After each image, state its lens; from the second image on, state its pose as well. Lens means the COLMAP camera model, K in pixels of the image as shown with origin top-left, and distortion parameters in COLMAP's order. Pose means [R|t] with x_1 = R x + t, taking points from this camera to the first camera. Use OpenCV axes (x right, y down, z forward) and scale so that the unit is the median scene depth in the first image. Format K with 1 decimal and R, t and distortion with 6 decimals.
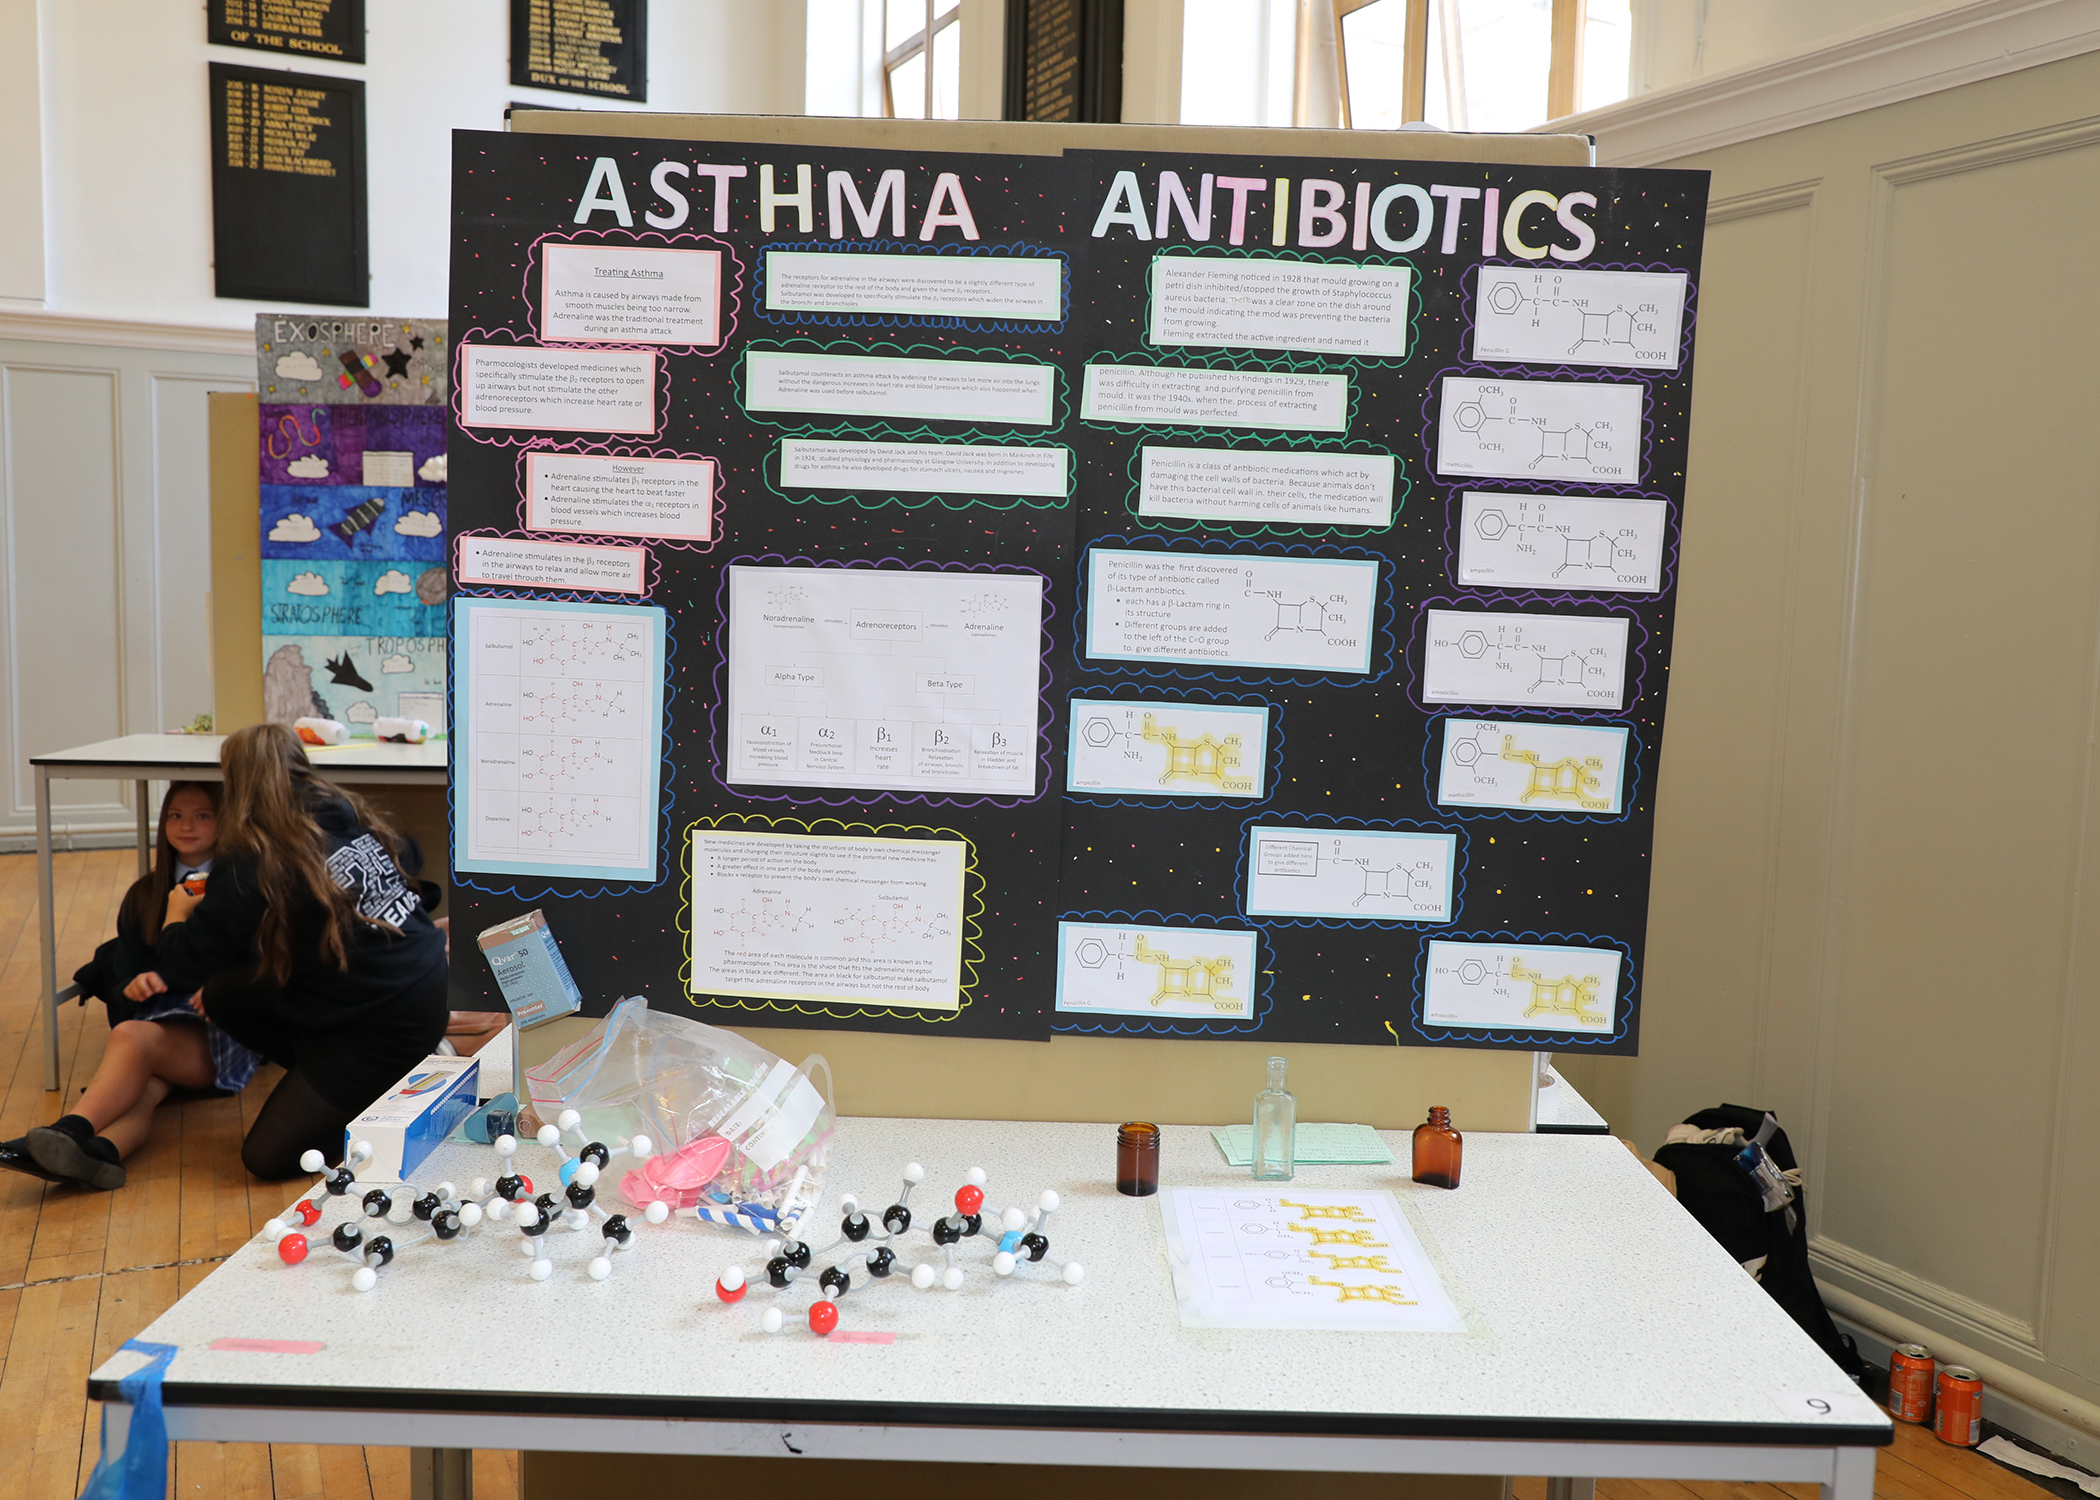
lens RADIAL K [[1763.0, 0, 1037.1], [0, 1763.0, 740.3], [0, 0, 1]] dist [-0.013659, 0.010644]
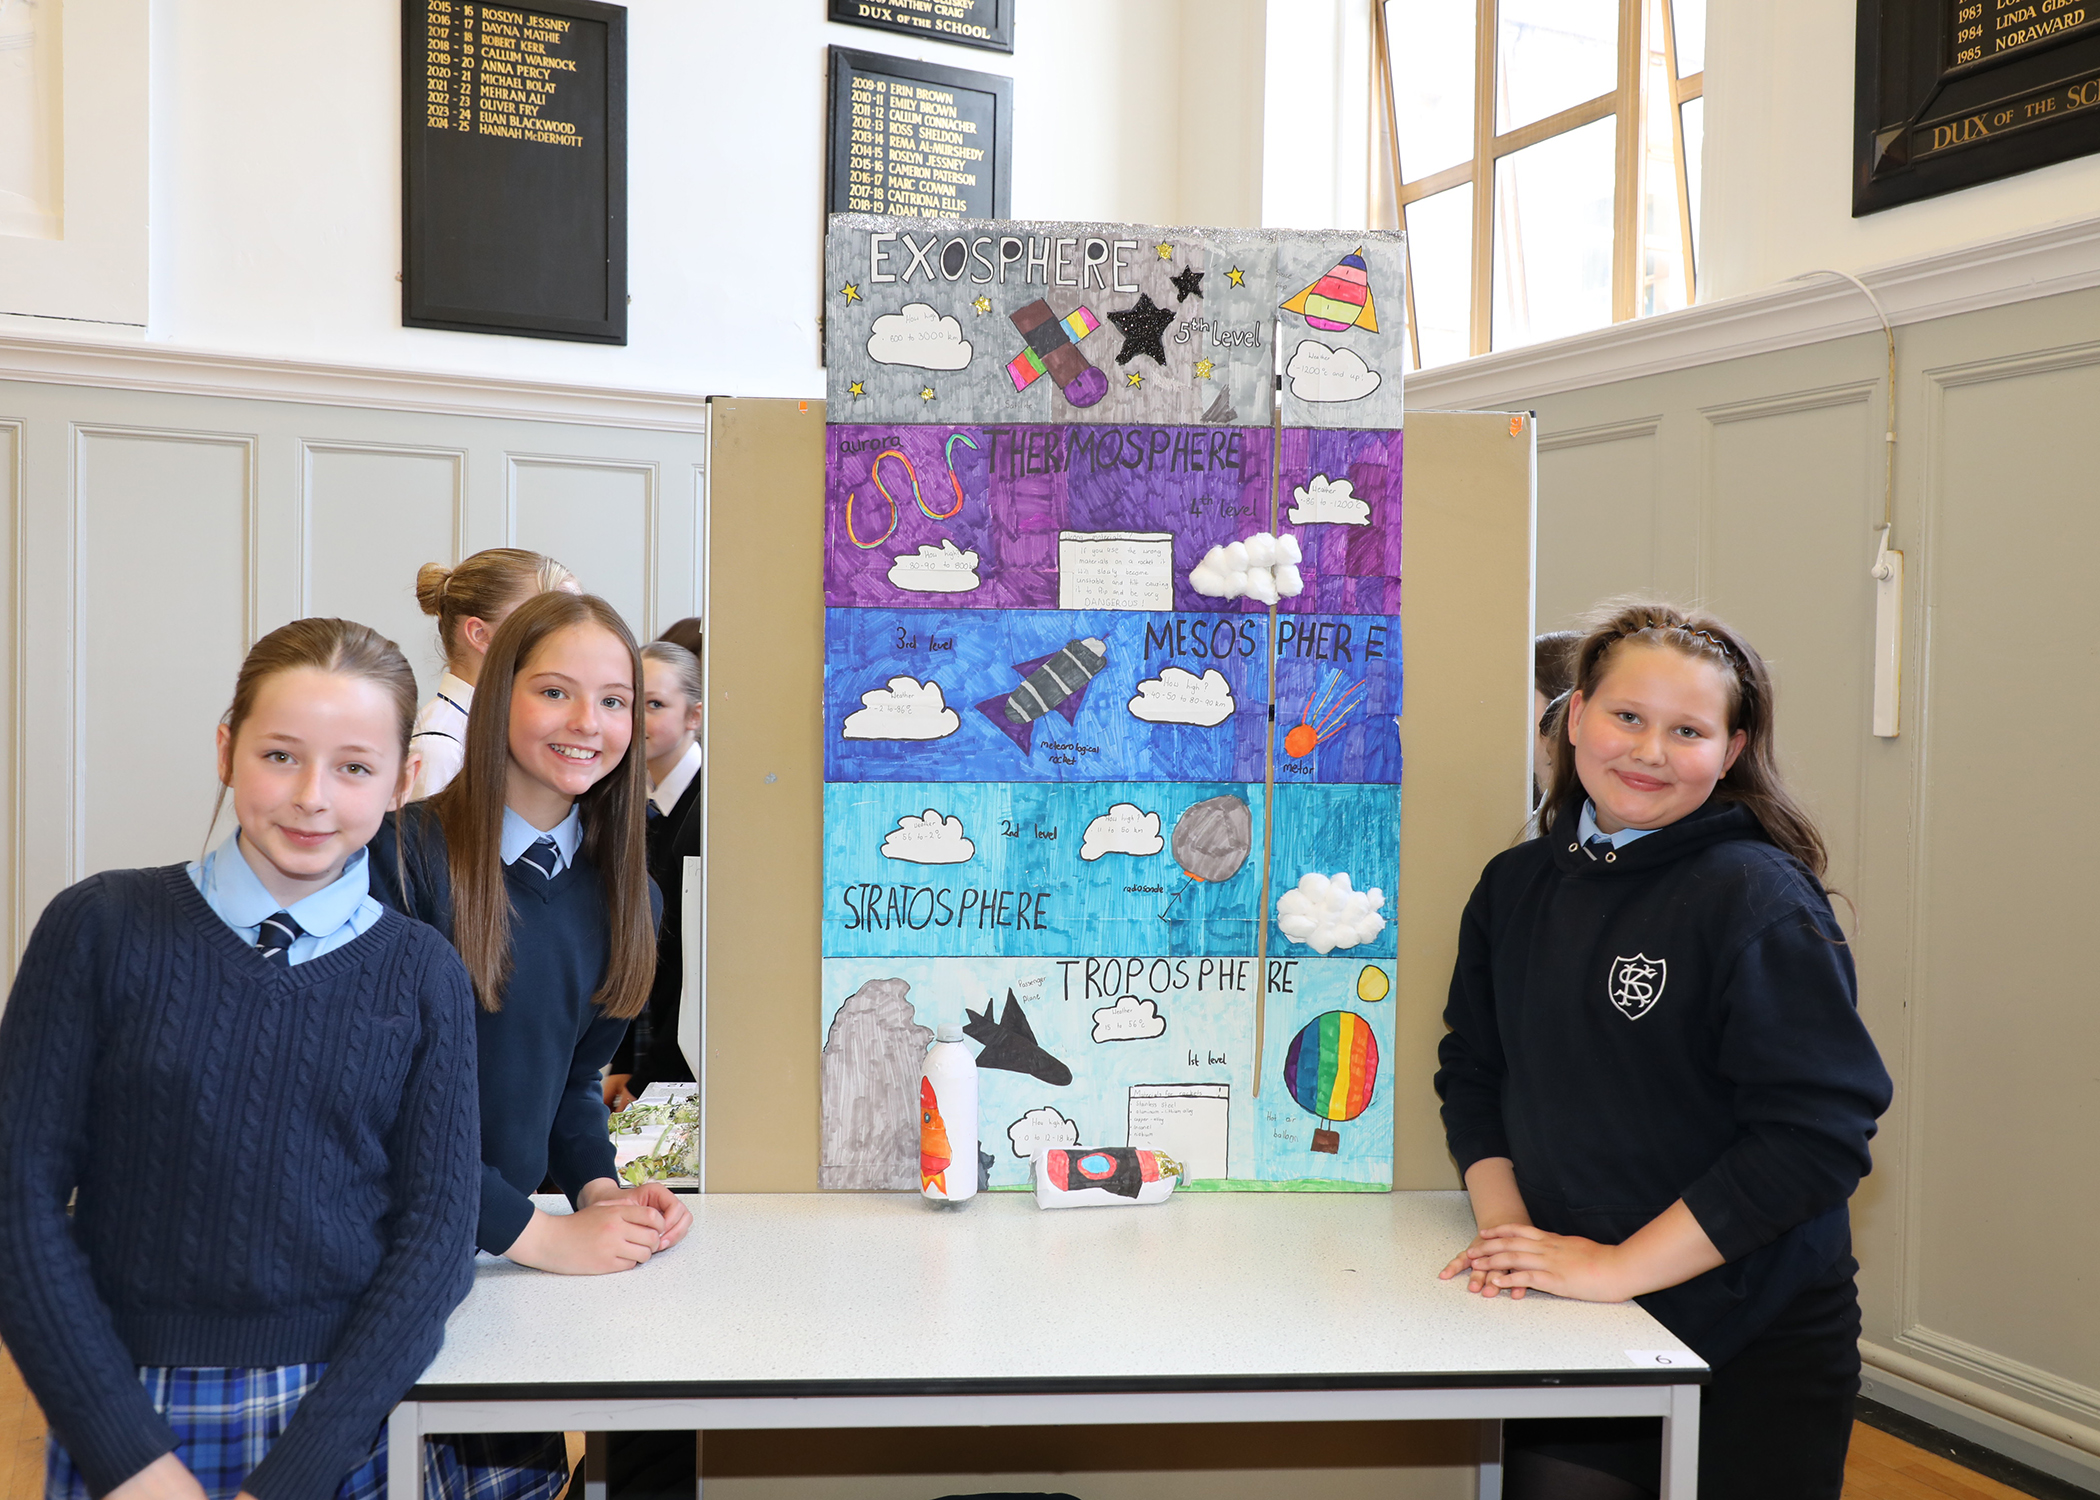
lens RADIAL K [[1847.4, 0, 1050.2], [0, 1847.4, 744.4], [0, 0, 1]] dist [-0.001606, 0.014307]
pose [[0.999934, -0.010710, 0.004161, -0.389652], [0.010976, 0.997486, -0.070009, -0.080275], [-0.003400, 0.070050, 0.997538, 0.551751]]
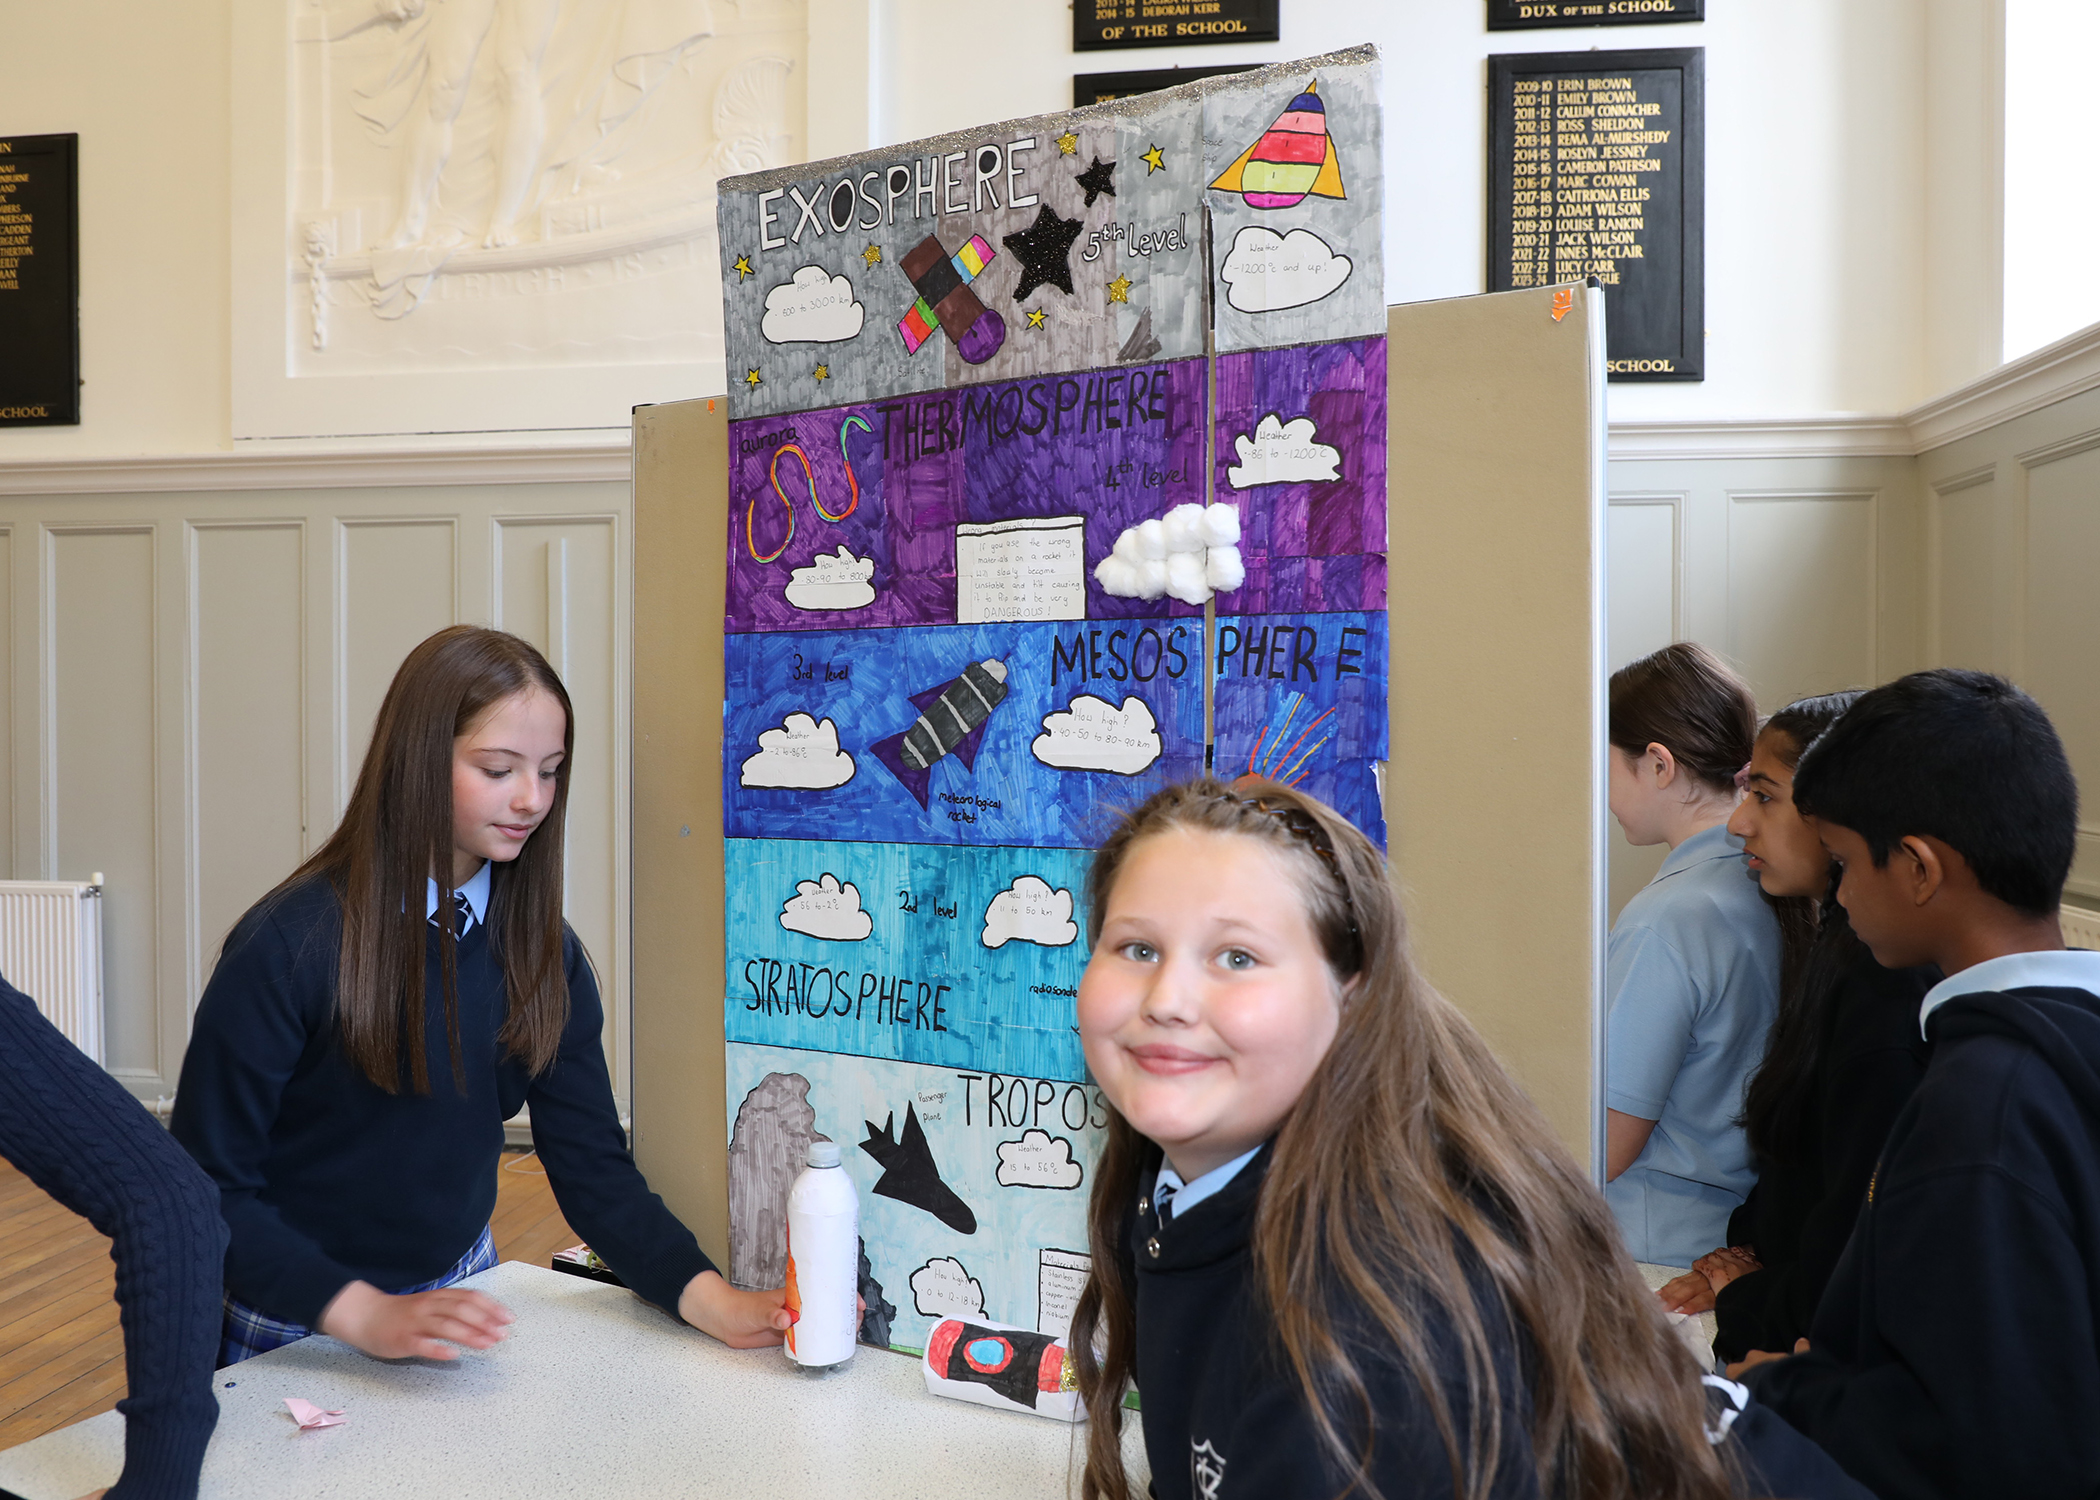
lens RADIAL K [[1636.2, 0, 1034.1], [0, 1636.2, 738.2], [0, 0, 1]] dist [-0.046735, 0.024342]
pose [[0.834365, -0.017079, -0.550948, -0.198400], [-0.031987, 0.996335, -0.079328, -0.098965], [0.550284, 0.083811, 0.830761, 0.752648]]
